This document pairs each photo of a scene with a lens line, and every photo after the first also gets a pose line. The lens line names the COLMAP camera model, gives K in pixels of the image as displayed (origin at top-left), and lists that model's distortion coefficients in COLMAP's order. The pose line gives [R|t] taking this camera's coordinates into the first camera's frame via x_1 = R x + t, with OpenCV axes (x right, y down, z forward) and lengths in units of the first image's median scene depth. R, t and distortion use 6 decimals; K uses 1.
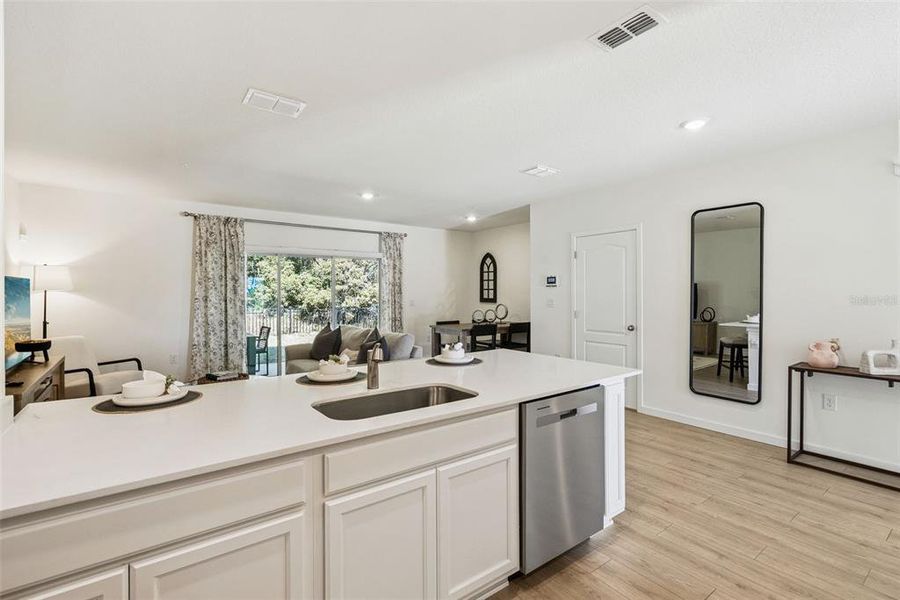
lens RADIAL K [[410.1, 0, 448.0], [0, 410.1, 296.5], [0, 0, 1]] dist [-0.003526, -0.000309]
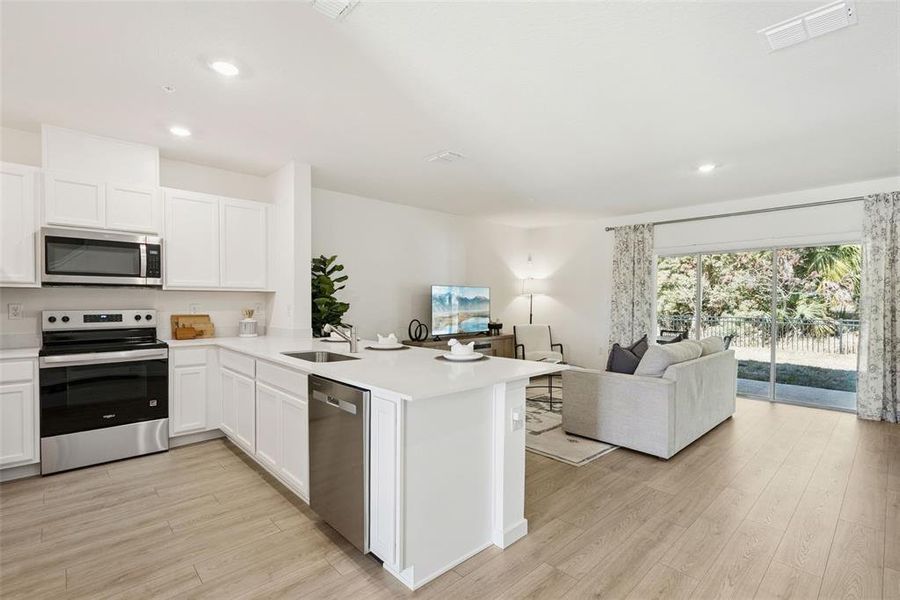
lens RADIAL K [[410.1, 0, 446.2], [0, 410.1, 302.9], [0, 0, 1]] dist [-0.003526, -0.000309]
pose [[0.112634, 0.010519, -0.993581, 0.466625], [-0.013169, 0.999872, 0.009093, 0.006092], [0.993549, 0.012060, 0.112758, 0.393228]]
